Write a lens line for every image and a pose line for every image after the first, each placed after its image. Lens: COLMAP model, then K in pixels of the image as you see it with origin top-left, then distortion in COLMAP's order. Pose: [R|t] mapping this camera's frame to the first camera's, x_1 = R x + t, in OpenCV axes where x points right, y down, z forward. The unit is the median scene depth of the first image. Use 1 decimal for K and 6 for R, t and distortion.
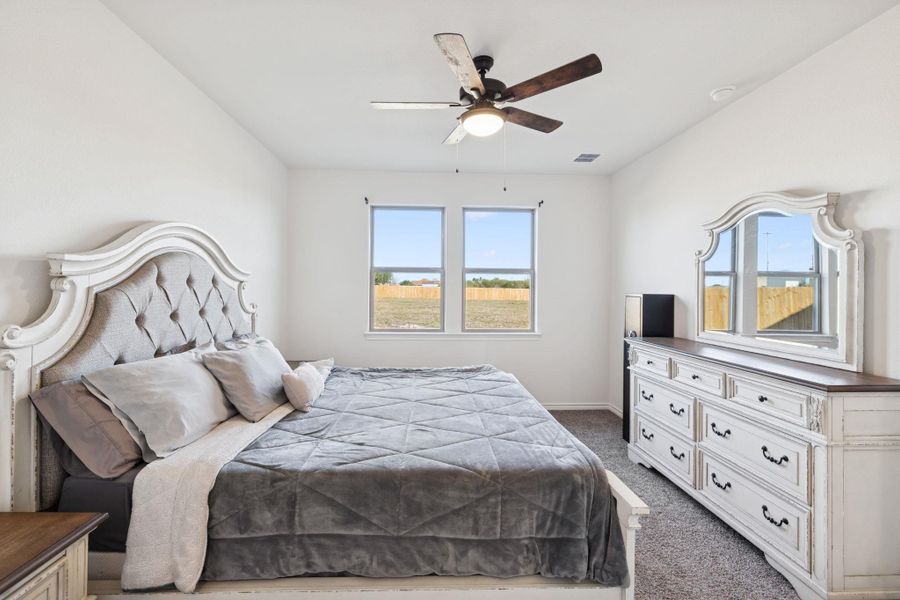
lens RADIAL K [[382.2, 0, 448.9], [0, 382.2, 292.7], [0, 0, 1]] dist [0.001319, 0.000175]
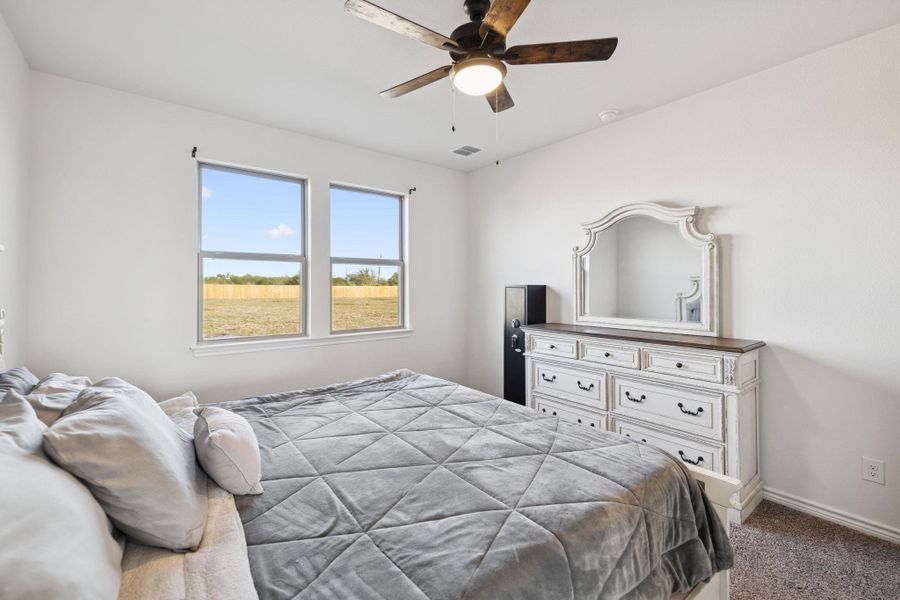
lens RADIAL K [[381.4, 0, 447.0], [0, 381.4, 286.1], [0, 0, 1]] dist [0.000526, 0.000369]
pose [[0.820813, -0.009994, 0.571110, -0.372267], [0.014652, 0.999886, -0.003561, 0.009576], [-0.571009, 0.011291, 0.820866, 0.301329]]
